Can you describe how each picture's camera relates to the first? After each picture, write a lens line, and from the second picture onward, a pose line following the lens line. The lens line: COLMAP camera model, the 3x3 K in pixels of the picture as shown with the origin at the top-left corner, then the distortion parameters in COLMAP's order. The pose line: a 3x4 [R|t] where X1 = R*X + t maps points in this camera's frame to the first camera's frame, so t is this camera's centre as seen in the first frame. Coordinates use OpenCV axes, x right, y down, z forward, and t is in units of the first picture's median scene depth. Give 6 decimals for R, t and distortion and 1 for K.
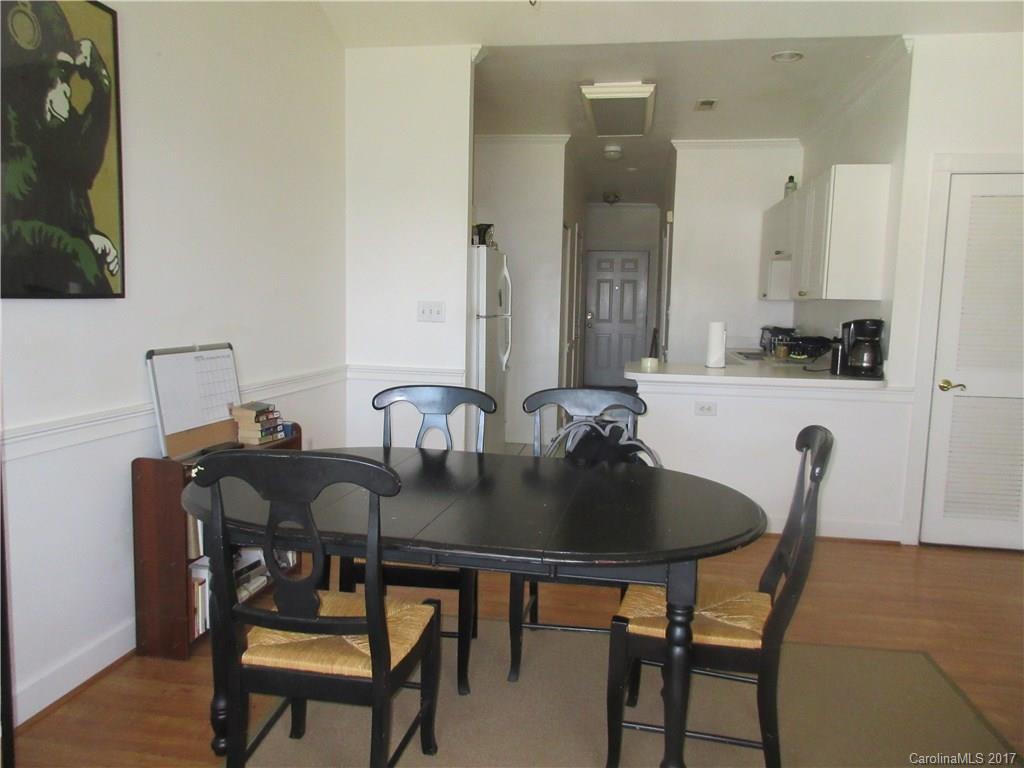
lens RADIAL K [[762.5, 0, 510.1], [0, 762.5, 382.9], [0, 0, 1]] dist [0.011569, 0.005941]
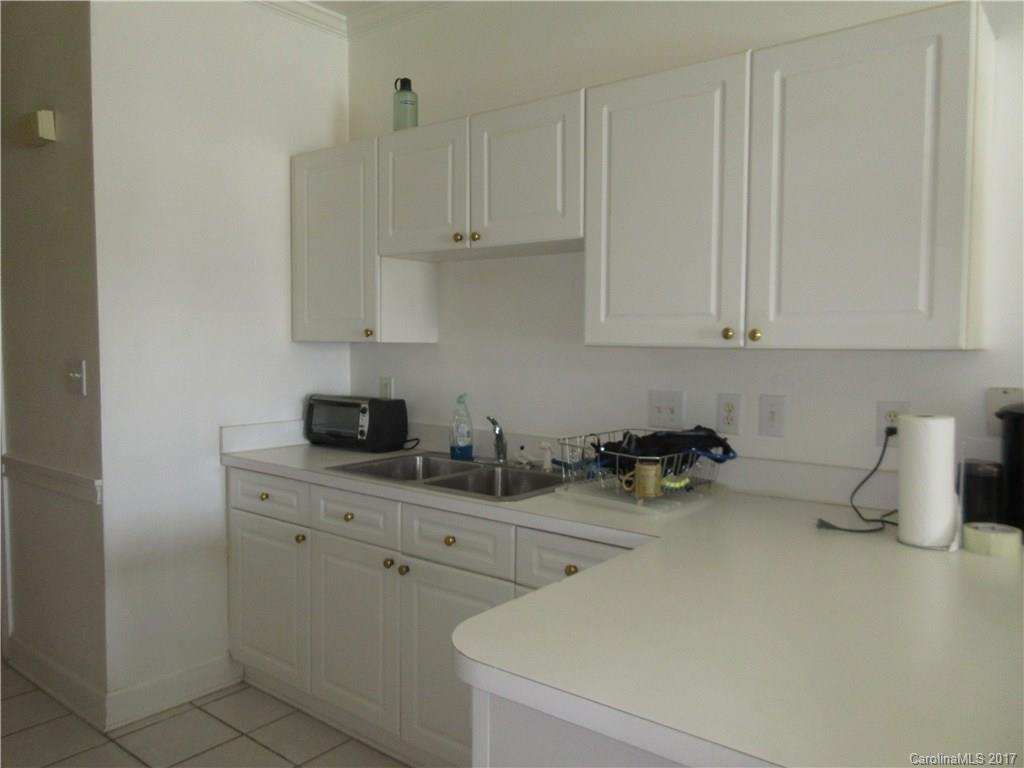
lens RADIAL K [[762.5, 0, 512.0], [0, 762.5, 383.9], [0, 0, 1]] dist [0.011569, 0.005941]
pose [[0.506761, -0.057542, 0.860164, -0.009930], [0.100162, 0.994942, 0.007549, -0.080012], [-0.856248, 0.082331, 0.509961, 0.702707]]
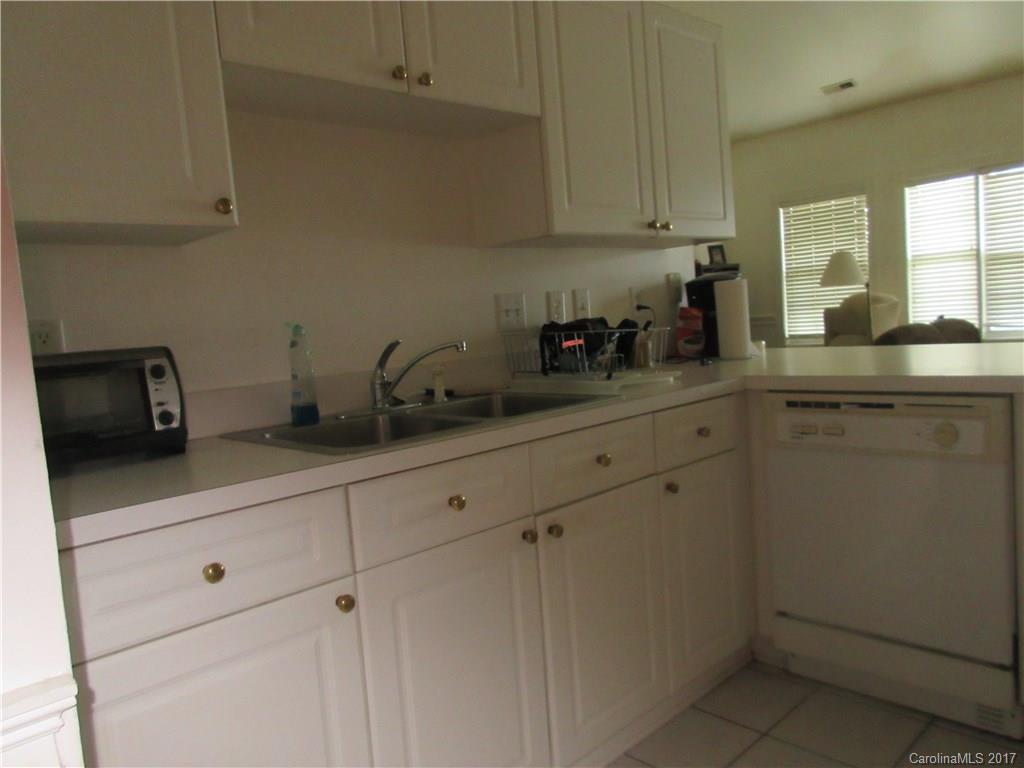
lens RADIAL K [[762.5, 0, 510.9], [0, 762.5, 379.7], [0, 0, 1]] dist [0.011569, 0.005941]
pose [[-0.783319, -0.013240, 0.621479, 0.138828], [0.134789, 0.972369, 0.190605, -0.098595], [-0.606831, 0.233073, -0.759890, 1.190084]]
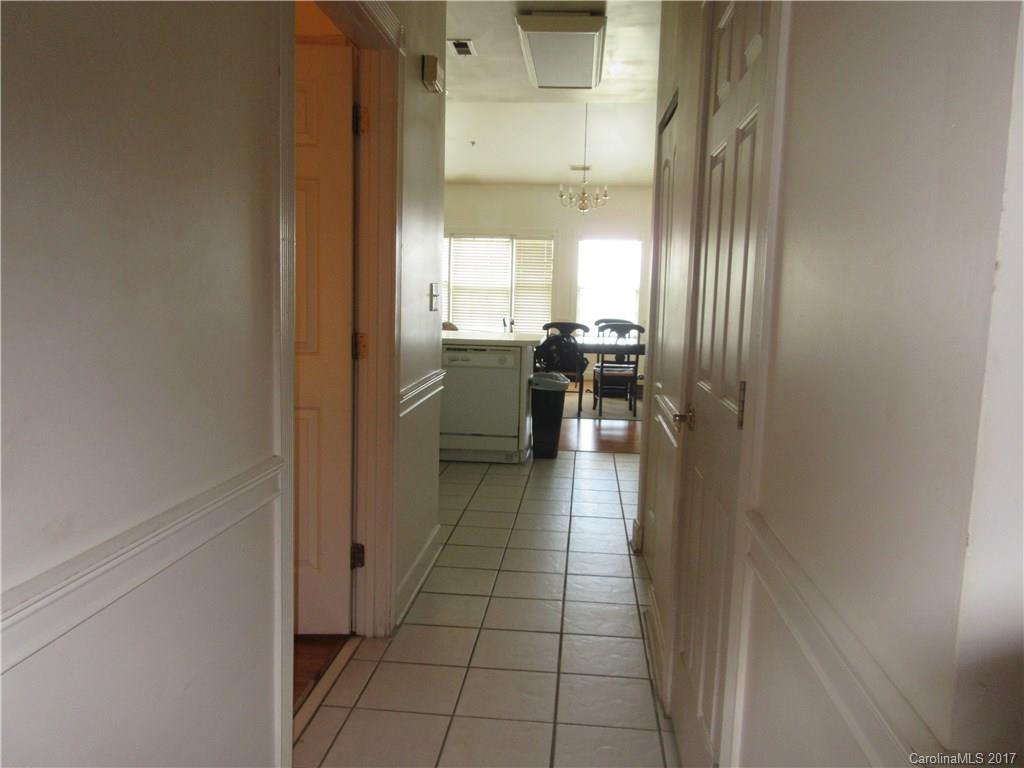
lens RADIAL K [[762.5, 0, 512.8], [0, 762.5, 383.7], [0, 0, 1]] dist [0.011569, 0.005941]
pose [[-0.997721, -0.046335, -0.049052, 0.245245], [-0.056583, 0.970563, 0.234108, -0.199133], [0.036761, 0.236350, -0.970972, 1.873710]]
